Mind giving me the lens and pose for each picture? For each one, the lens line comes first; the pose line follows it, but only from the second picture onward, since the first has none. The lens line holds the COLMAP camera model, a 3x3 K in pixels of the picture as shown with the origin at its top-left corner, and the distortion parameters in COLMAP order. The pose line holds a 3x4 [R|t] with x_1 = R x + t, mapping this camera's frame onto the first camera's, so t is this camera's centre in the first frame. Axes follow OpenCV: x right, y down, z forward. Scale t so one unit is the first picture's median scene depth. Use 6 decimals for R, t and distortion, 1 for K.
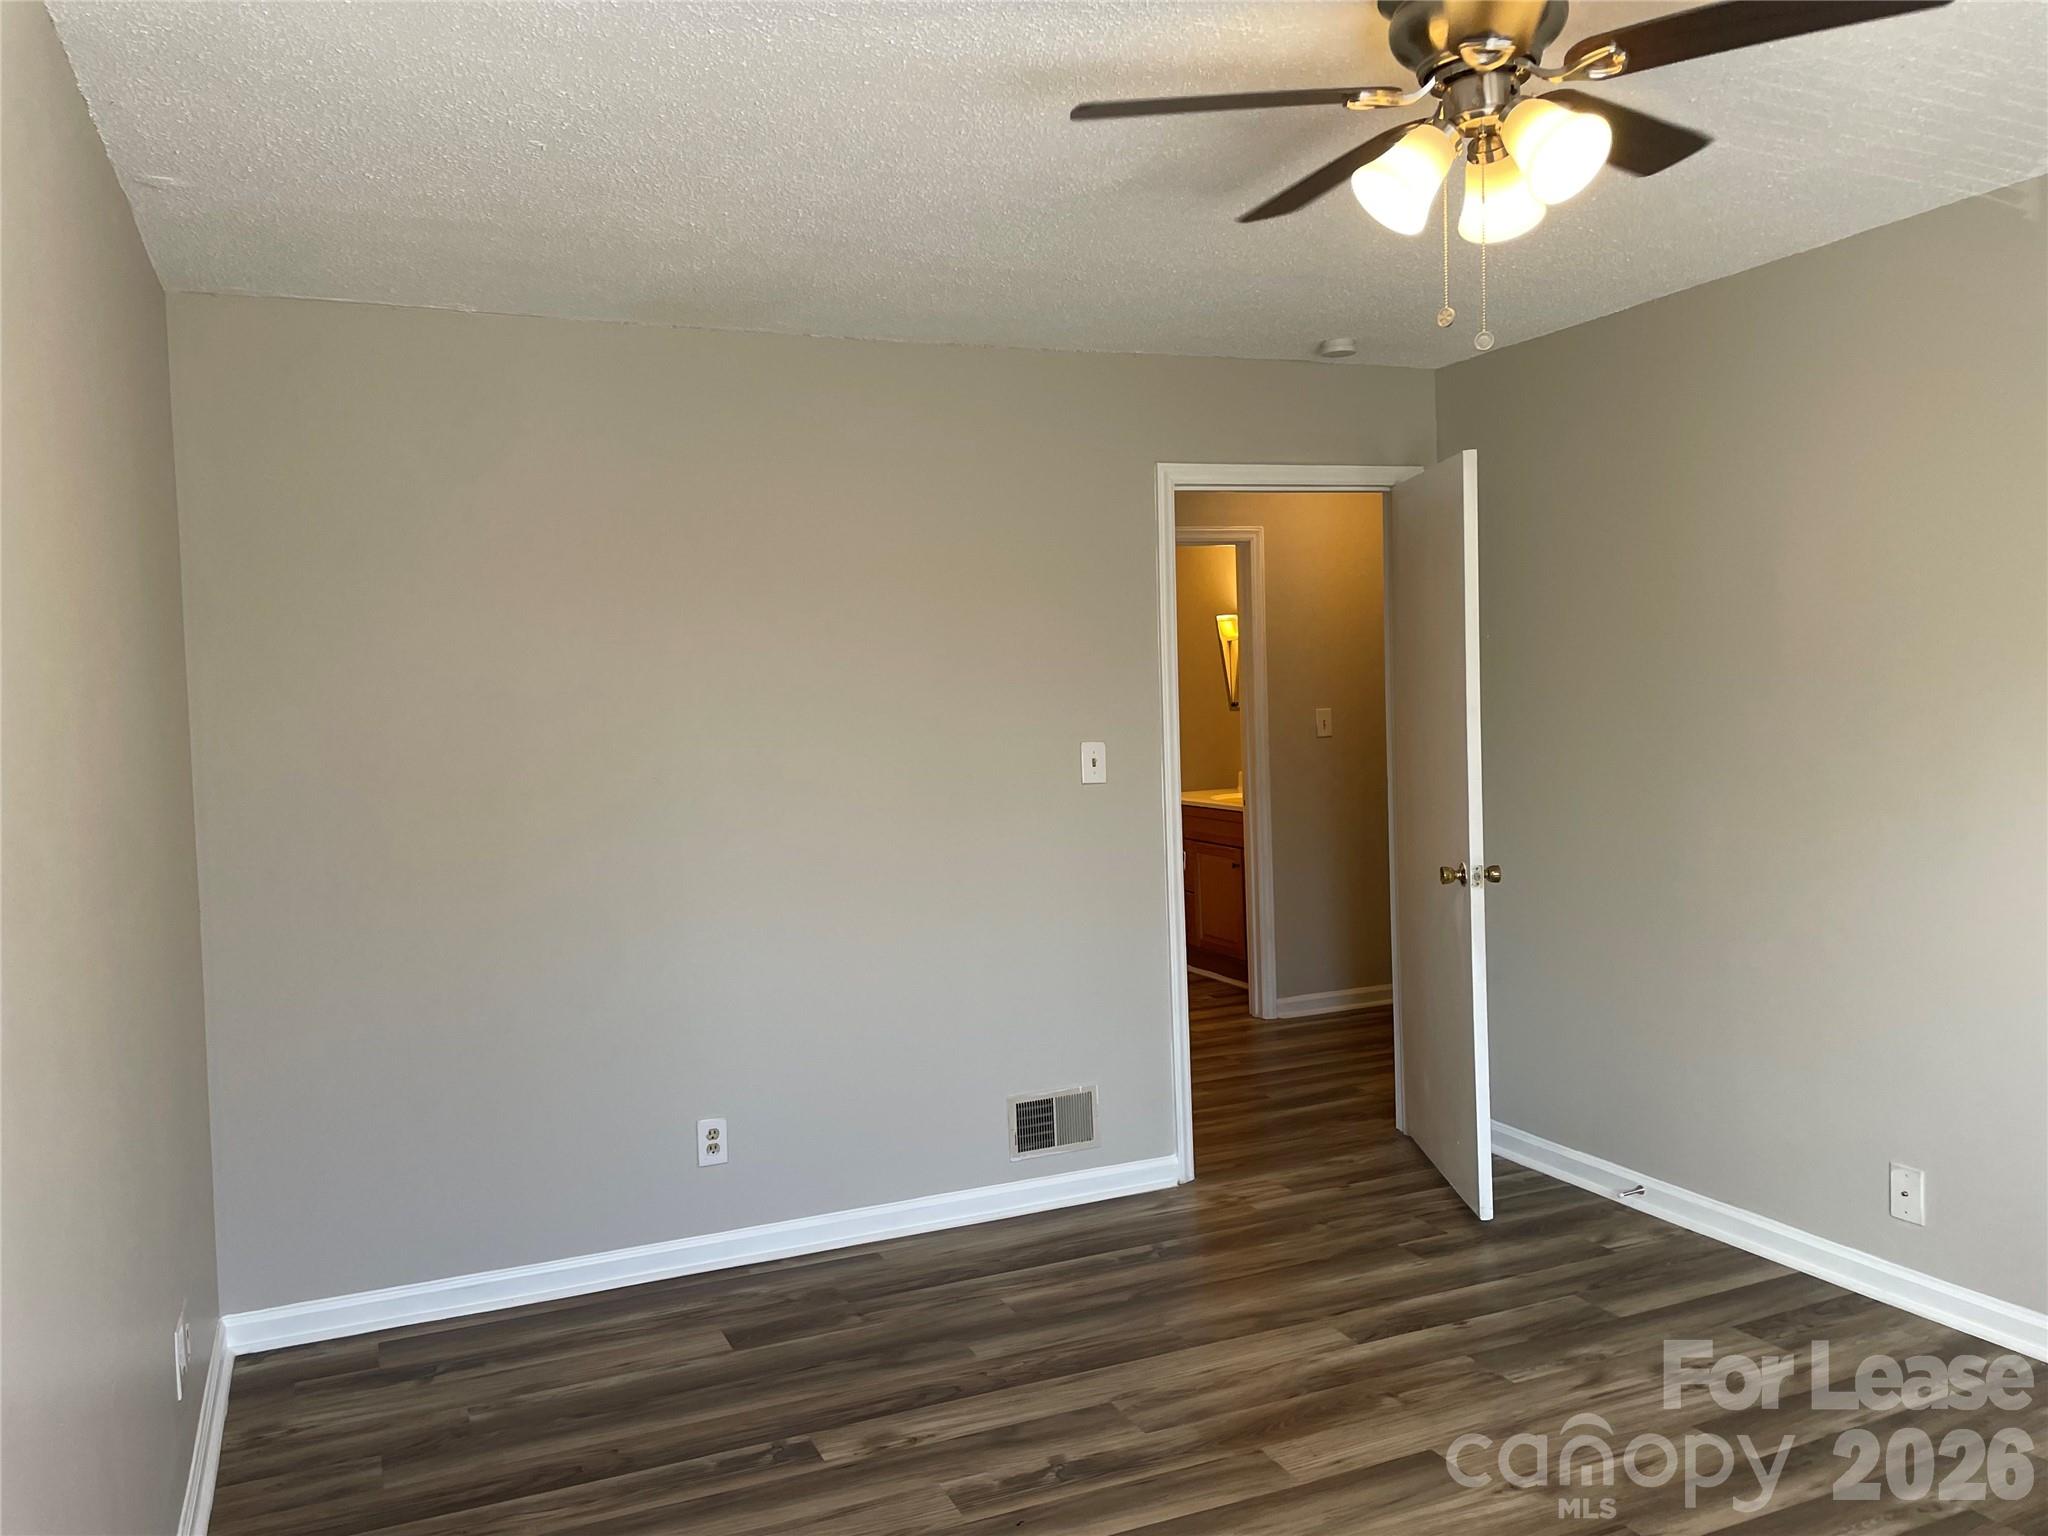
lens RADIAL K [[1529.5, 0, 991.1], [0, 1529.5, 737.9], [0, 0, 1]] dist [0.092918, -0.121392]
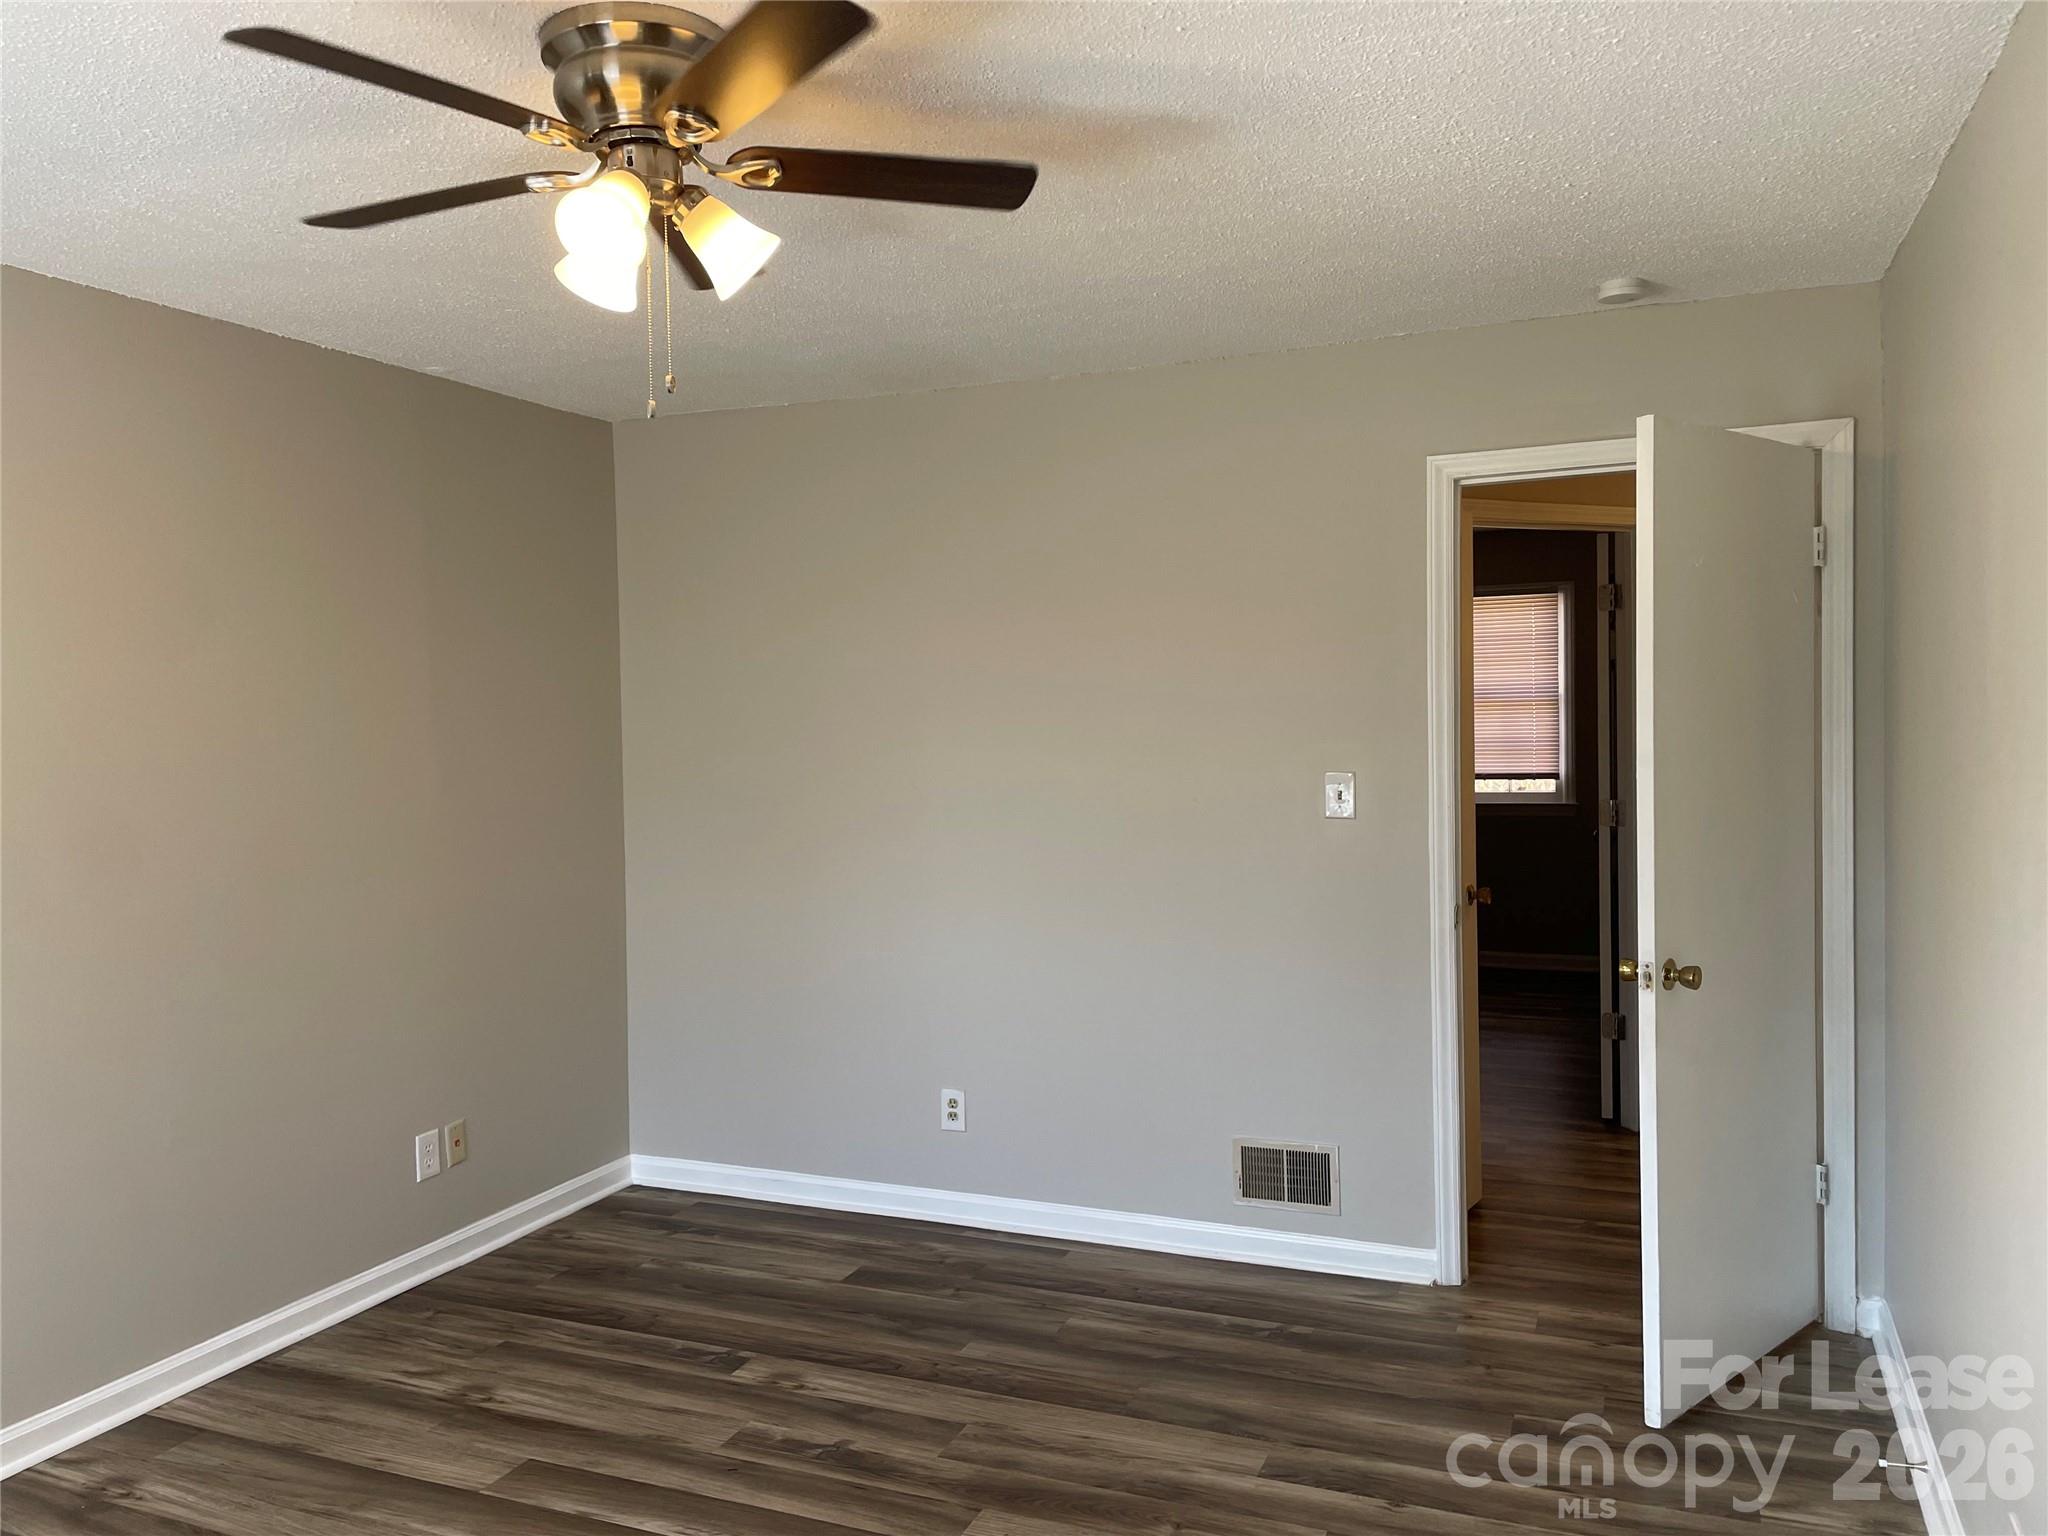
lens RADIAL K [[1529.5, 0, 991.1], [0, 1529.5, 737.9], [0, 0, 1]] dist [0.092918, -0.121392]
pose [[0.699925, 0.035199, -0.713349, 0.663660], [-0.025424, 0.999380, 0.024367, -0.040057], [0.713764, 0.001081, 0.700386, 0.245160]]
